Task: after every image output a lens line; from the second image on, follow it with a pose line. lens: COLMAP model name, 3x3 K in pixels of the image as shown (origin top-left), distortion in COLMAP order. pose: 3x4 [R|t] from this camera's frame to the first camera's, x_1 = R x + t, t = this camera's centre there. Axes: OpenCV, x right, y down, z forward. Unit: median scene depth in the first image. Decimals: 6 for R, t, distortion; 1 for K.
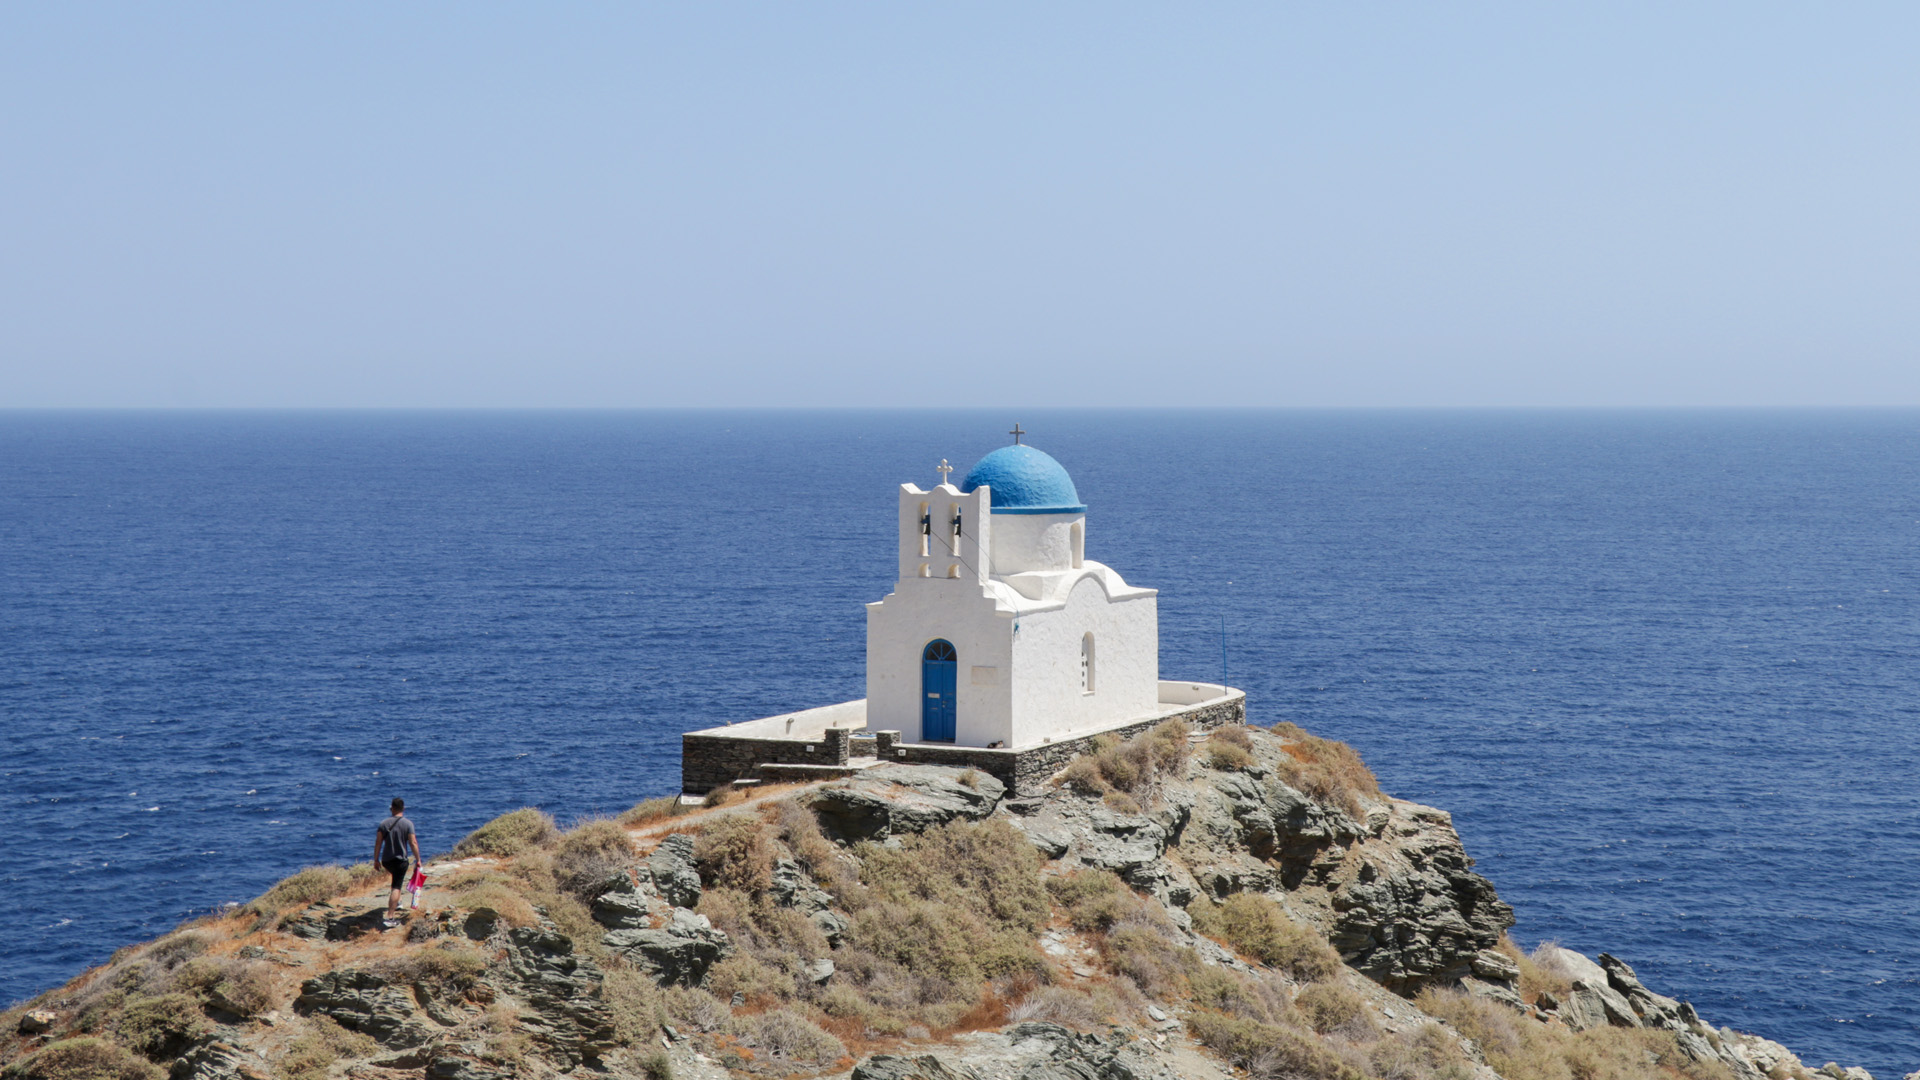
lens RADIAL K [[3301.6, 0, 960.0], [0, 3301.6, 540.0], [0, 0, 1]] dist [0.064284, 1.155760]
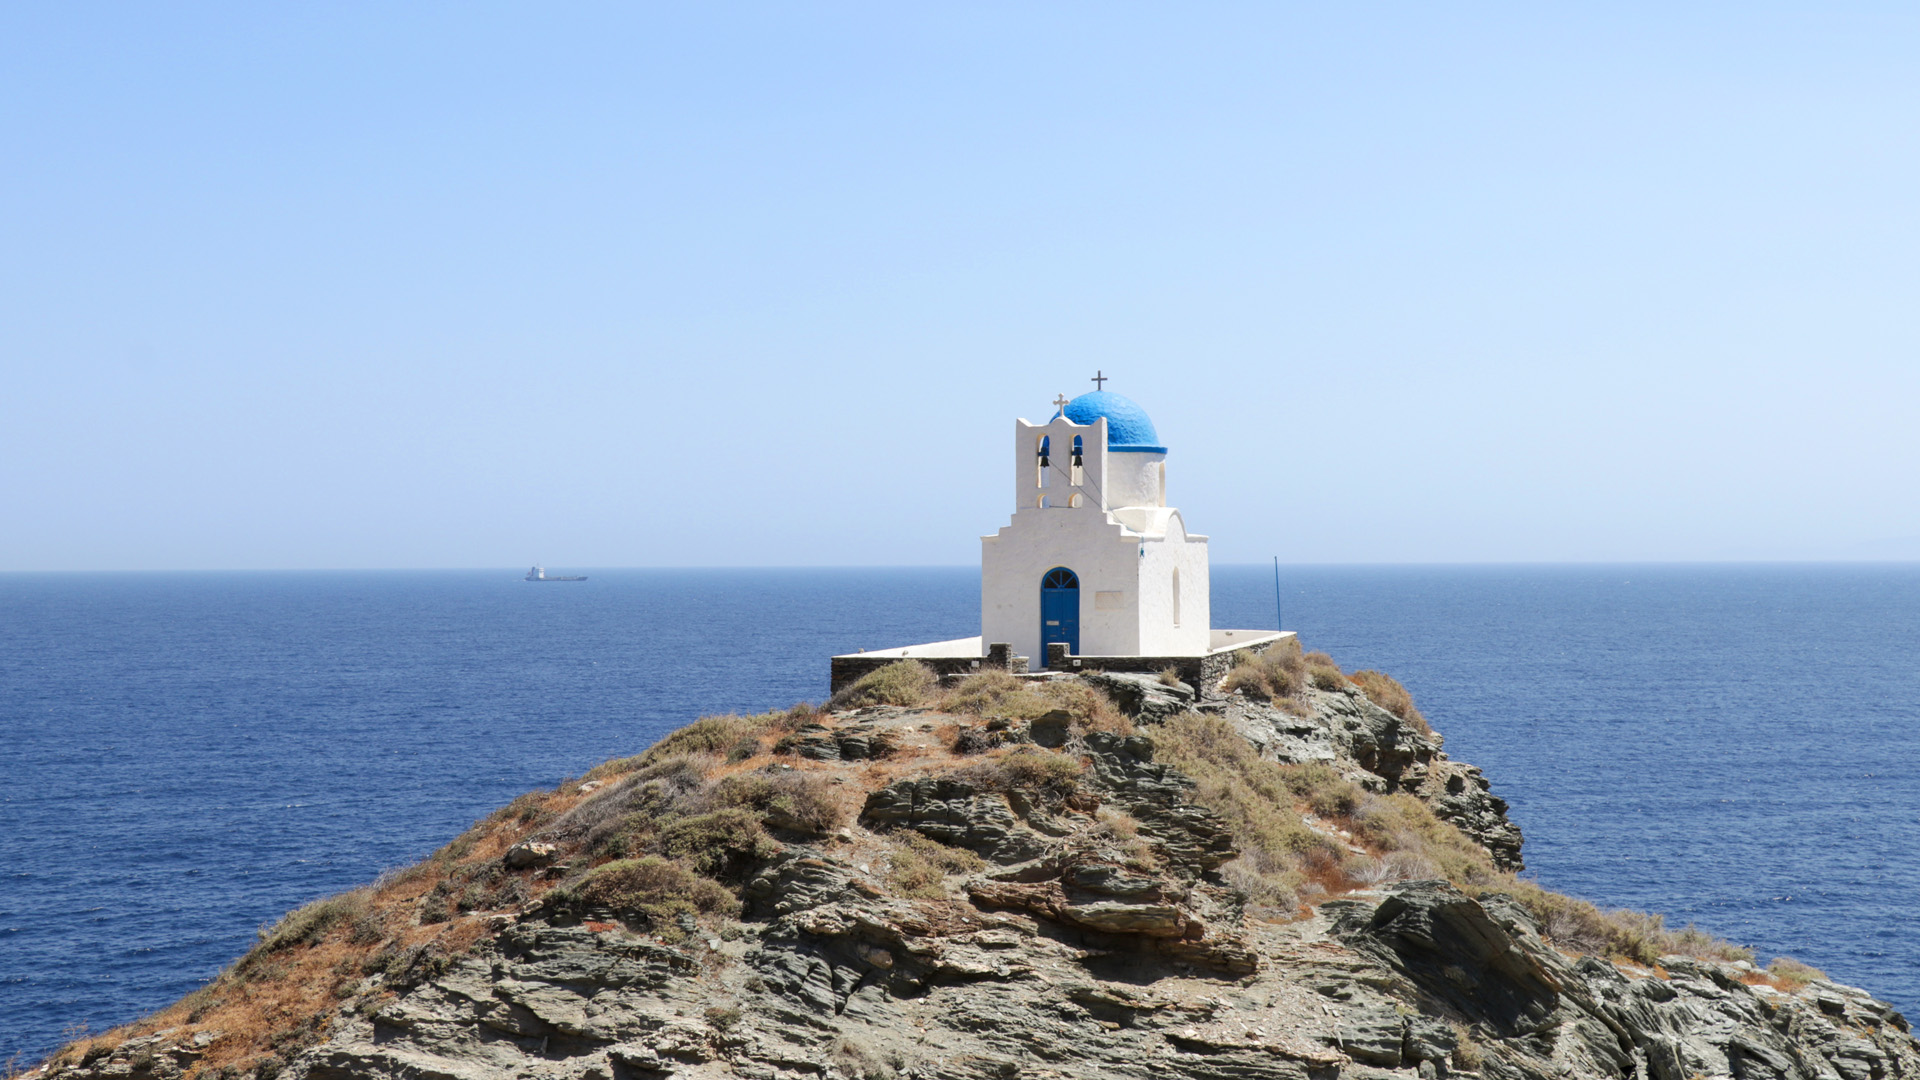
lens RADIAL K [[2606.1, 0, 1056.4], [0, 2606.1, 540.7], [0, 0, 1]] dist [-0.013221, -0.014896]
pose [[0.973171, -0.003096, 0.230061, -0.233086], [0.016515, 0.998270, -0.056426, 0.081287], [-0.229488, 0.058711, 0.971539, 0.256024]]
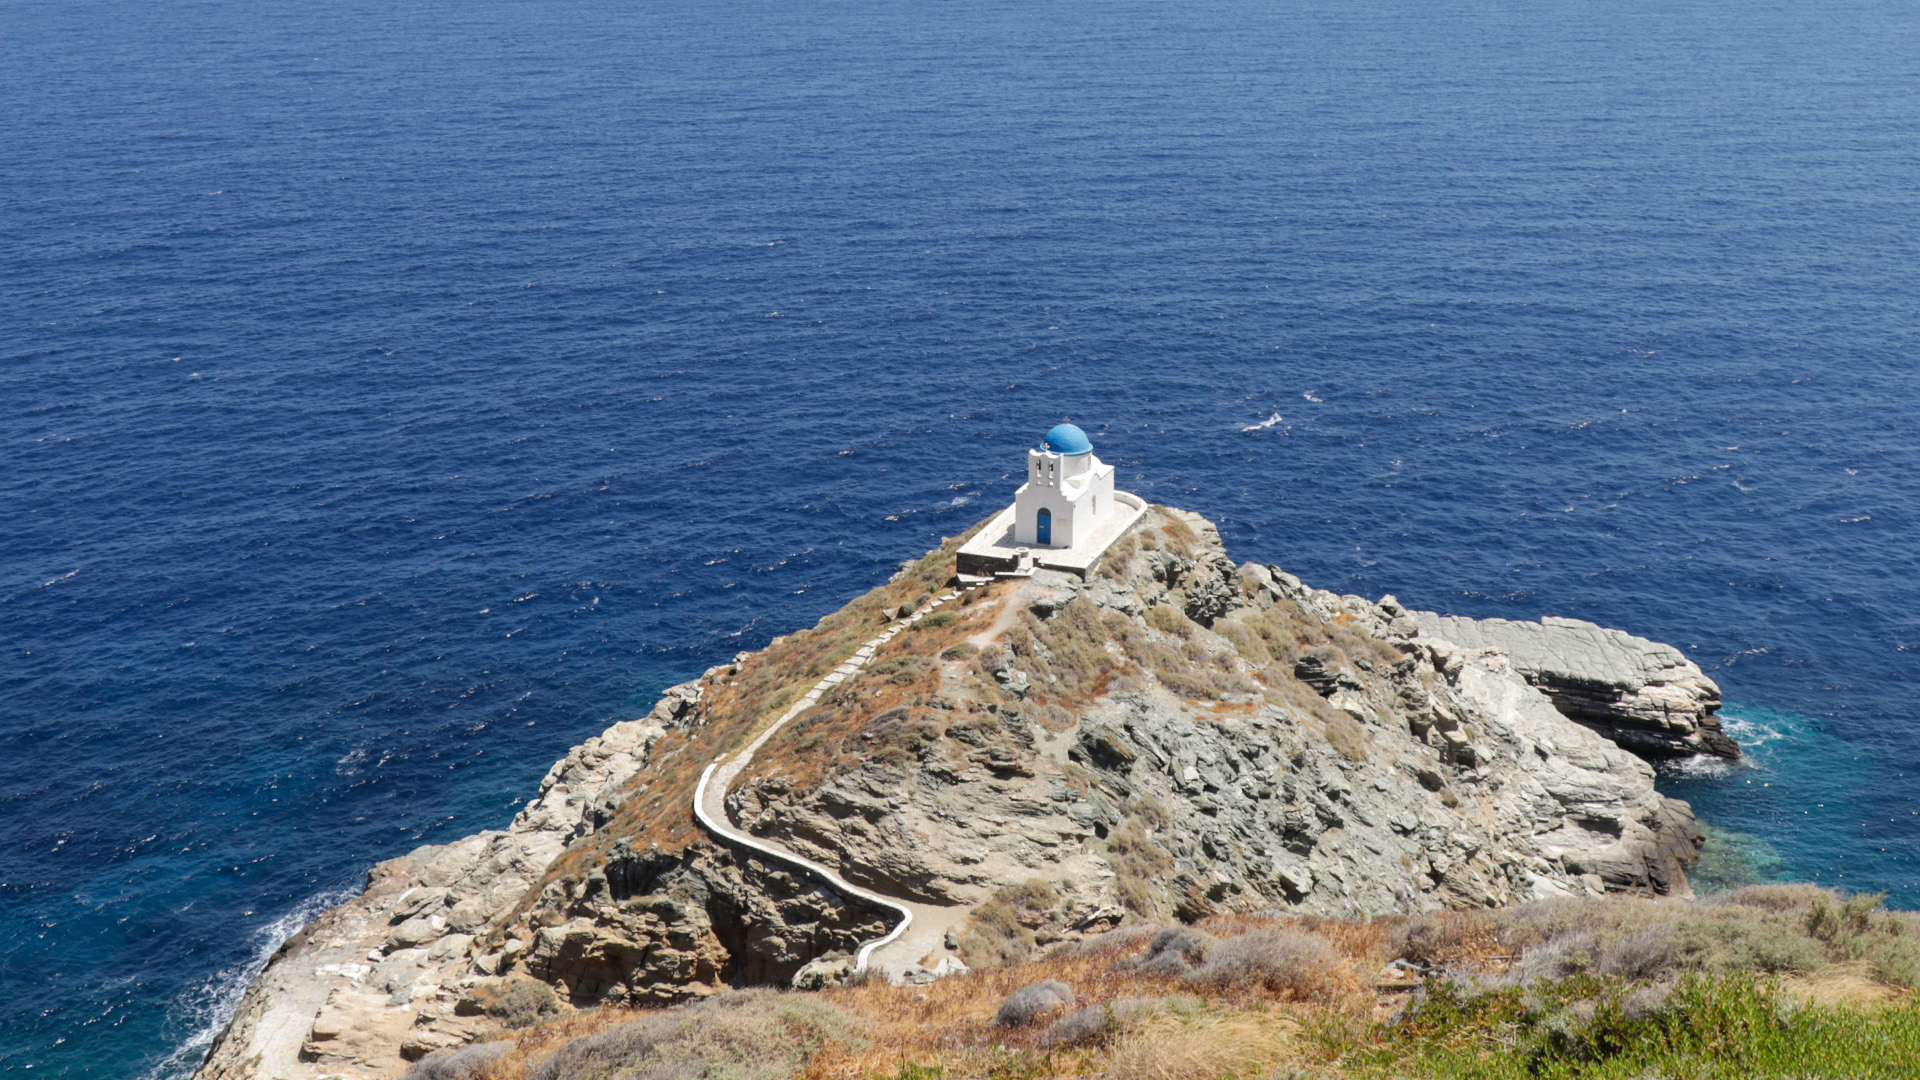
lens RADIAL K [[2606.1, 0, 1056.4], [0, 2606.1, 540.7], [0, 0, 1]] dist [-0.013221, -0.014896]
pose [[0.989266, -0.038846, 0.140870, -0.359098], [-0.001154, 0.961911, 0.273361, -0.636279], [-0.146124, -0.270589, 0.951541, -1.255837]]
